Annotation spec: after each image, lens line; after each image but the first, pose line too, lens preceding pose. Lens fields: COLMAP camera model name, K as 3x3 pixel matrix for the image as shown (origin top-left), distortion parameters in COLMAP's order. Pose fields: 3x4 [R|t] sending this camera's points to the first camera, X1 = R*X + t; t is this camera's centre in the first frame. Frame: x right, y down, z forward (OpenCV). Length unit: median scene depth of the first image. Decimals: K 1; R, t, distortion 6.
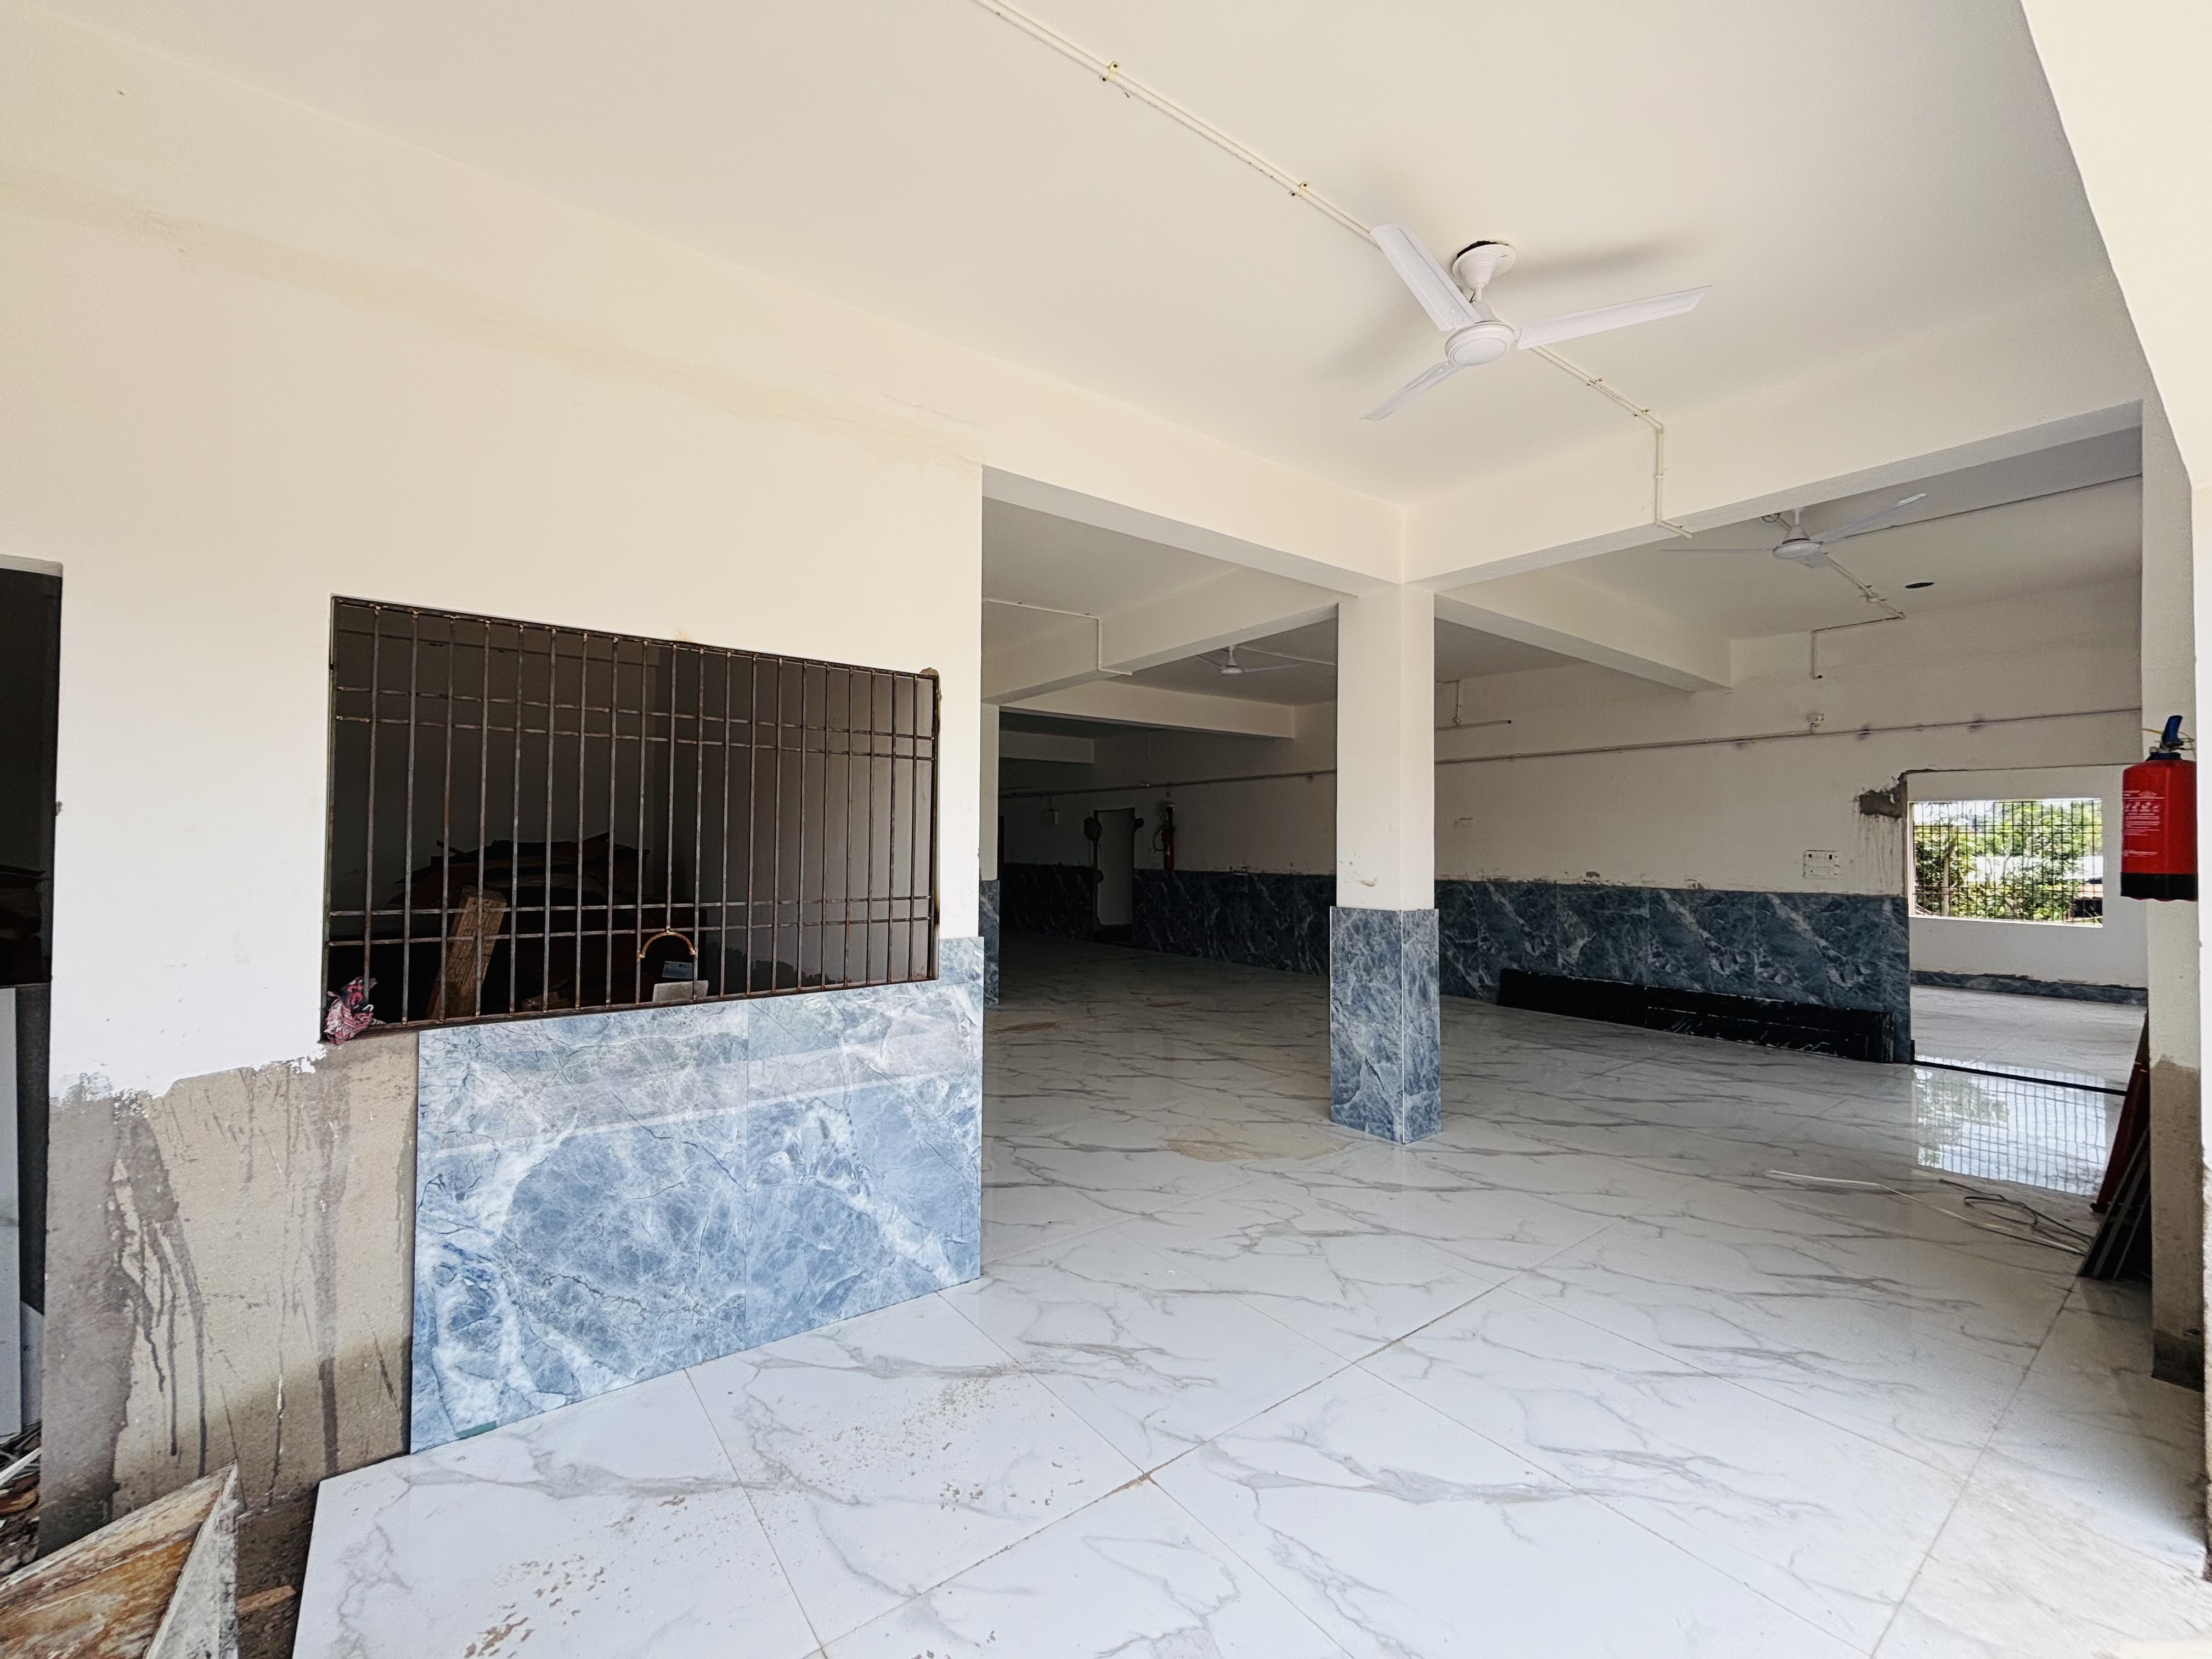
lens RADIAL K [[893.9, 0, 1098.5], [0, 893.9, 842.0], [0, 0, 1]] dist [-0.020824, 0.002954]
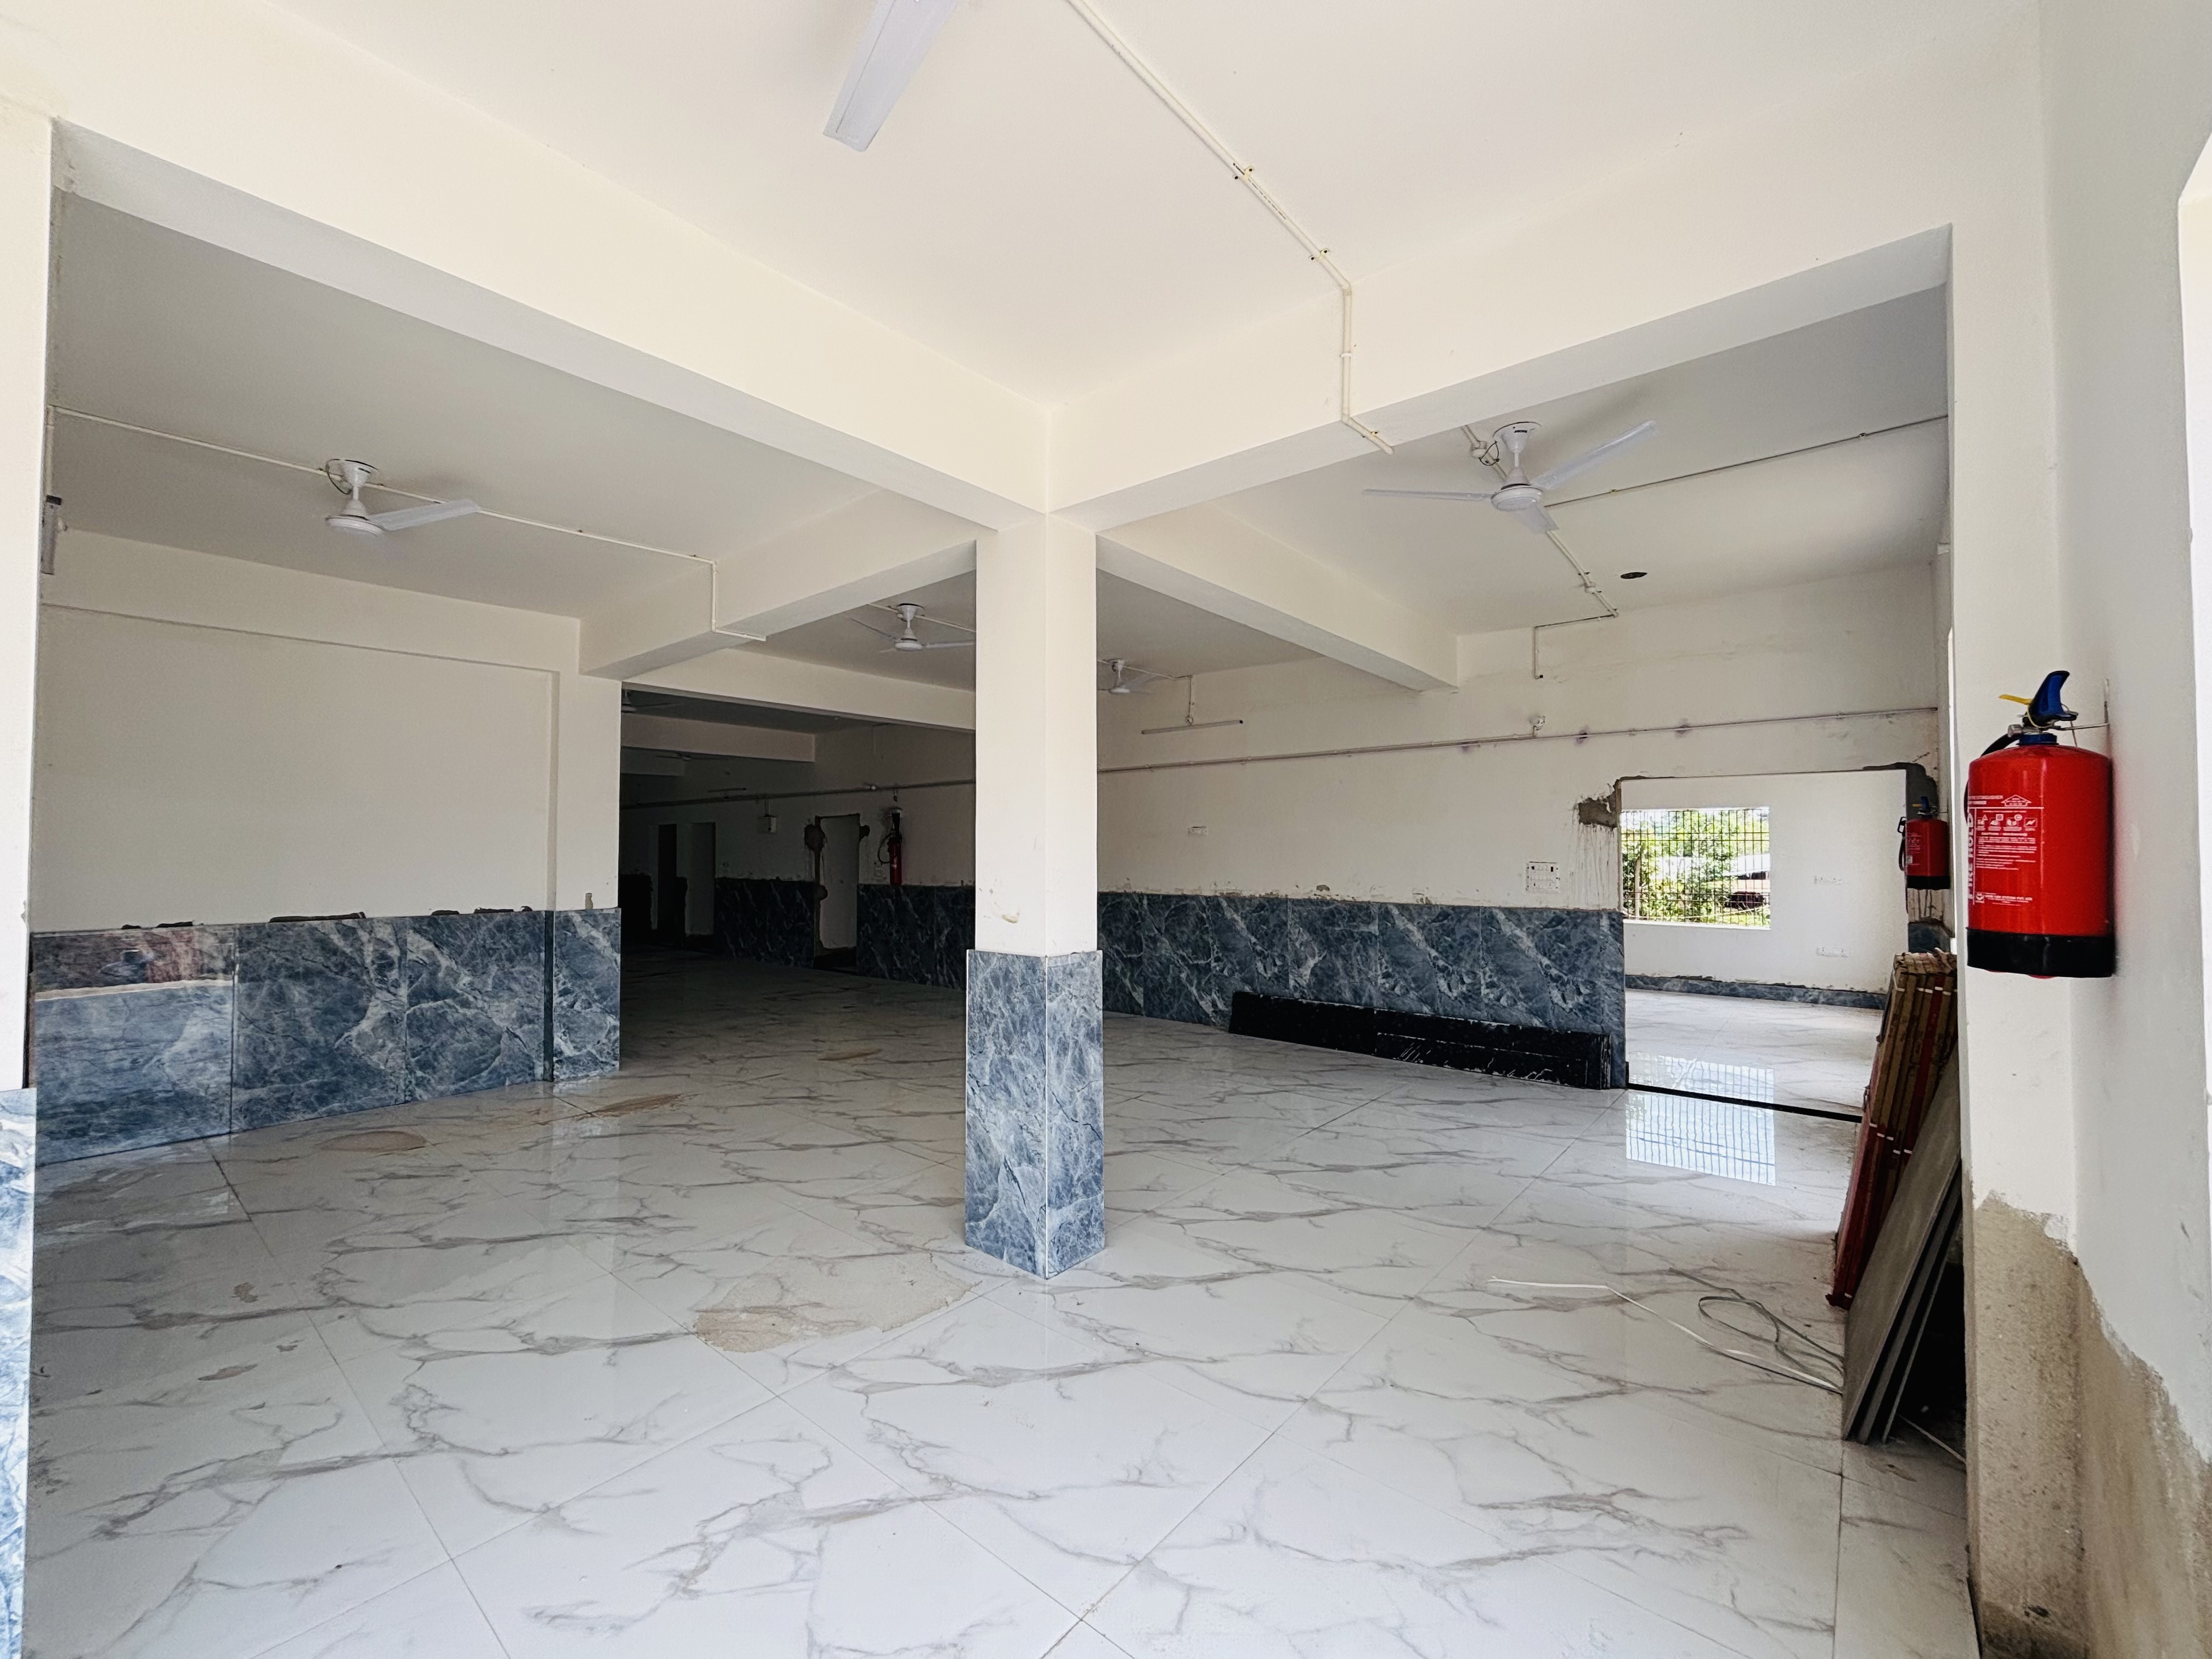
lens RADIAL K [[893.9, 0, 1115.2], [0, 893.9, 850.0], [0, 0, 1]] dist [-0.020824, 0.002954]
pose [[0.971249, -0.007144, 0.237959, 0.164005], [0.006437, 0.999972, 0.003748, -0.009924], [-0.237979, -0.002108, 0.971268, 0.203690]]
